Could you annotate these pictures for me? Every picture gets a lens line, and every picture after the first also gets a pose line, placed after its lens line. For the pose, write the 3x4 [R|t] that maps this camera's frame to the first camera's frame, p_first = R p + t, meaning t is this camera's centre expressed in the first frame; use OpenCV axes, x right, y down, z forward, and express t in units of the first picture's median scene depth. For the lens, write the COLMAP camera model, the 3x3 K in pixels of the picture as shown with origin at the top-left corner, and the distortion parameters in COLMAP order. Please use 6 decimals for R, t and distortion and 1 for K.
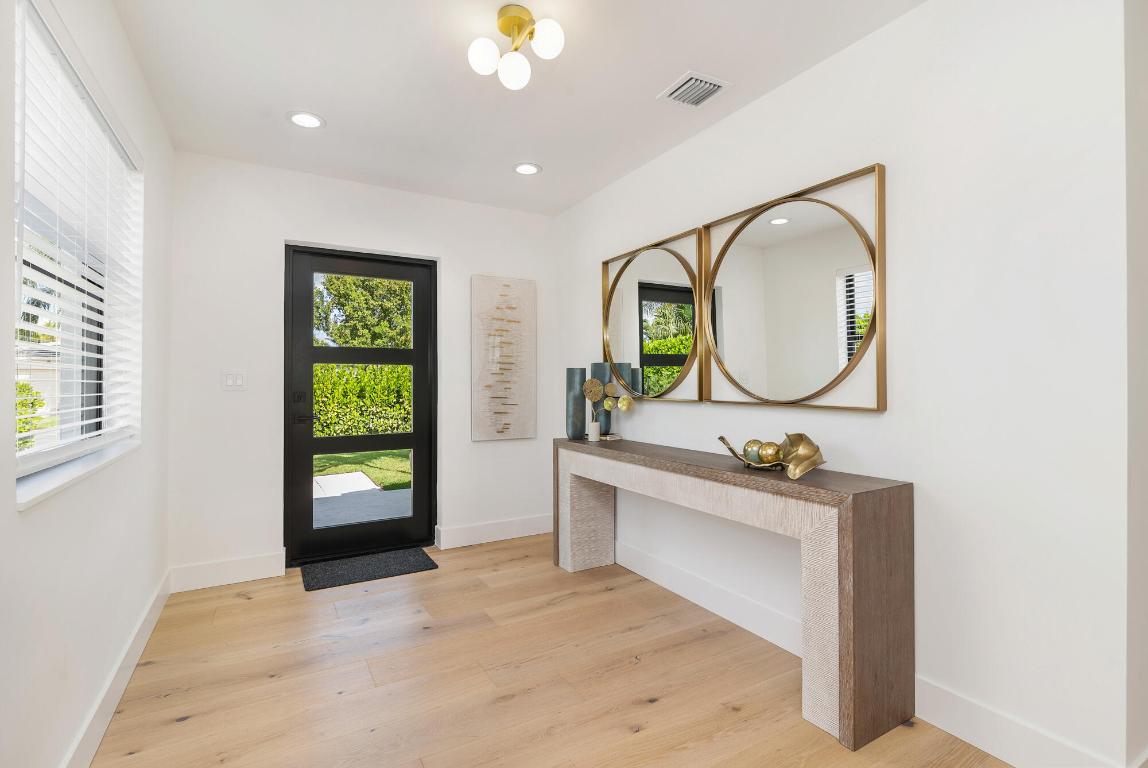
lens RADIAL K [[528.0, 0, 577.2], [0, 528.0, 375.0], [0, 0, 1]] dist [0.002204, 0.000060]
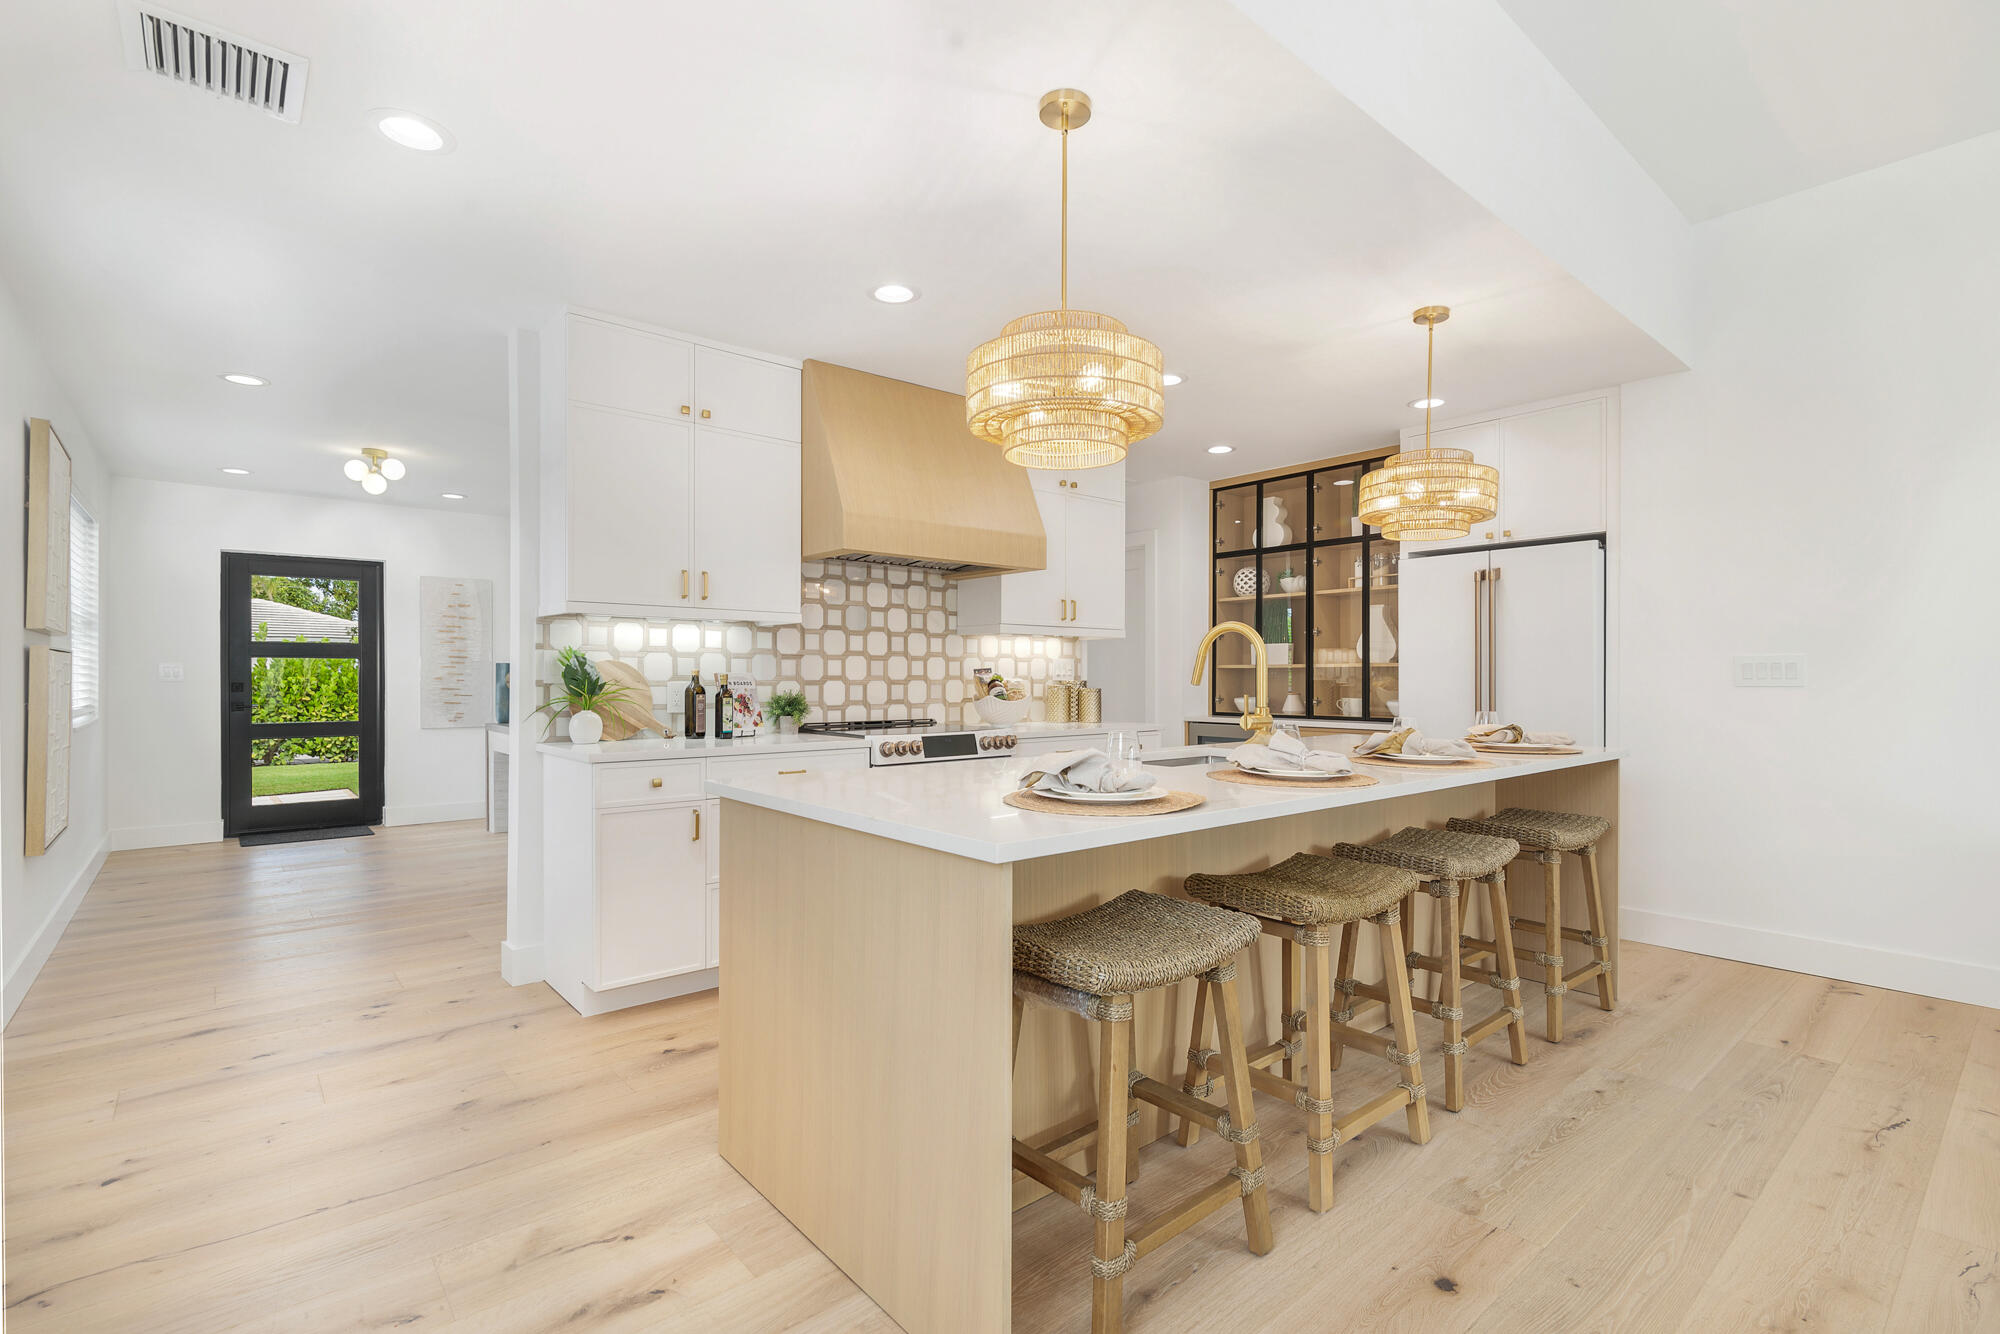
lens RADIAL K [[919.8, 0, 1012.4], [0, 919.8, 678.0], [0, 0, 1]] dist [0.002204, 0.000060]
pose [[0.983316, 0.004590, 0.181846, 0.698363], [-0.007548, 0.999850, 0.015574, -0.018674], [-0.181747, -0.016687, 0.983204, -1.157680]]
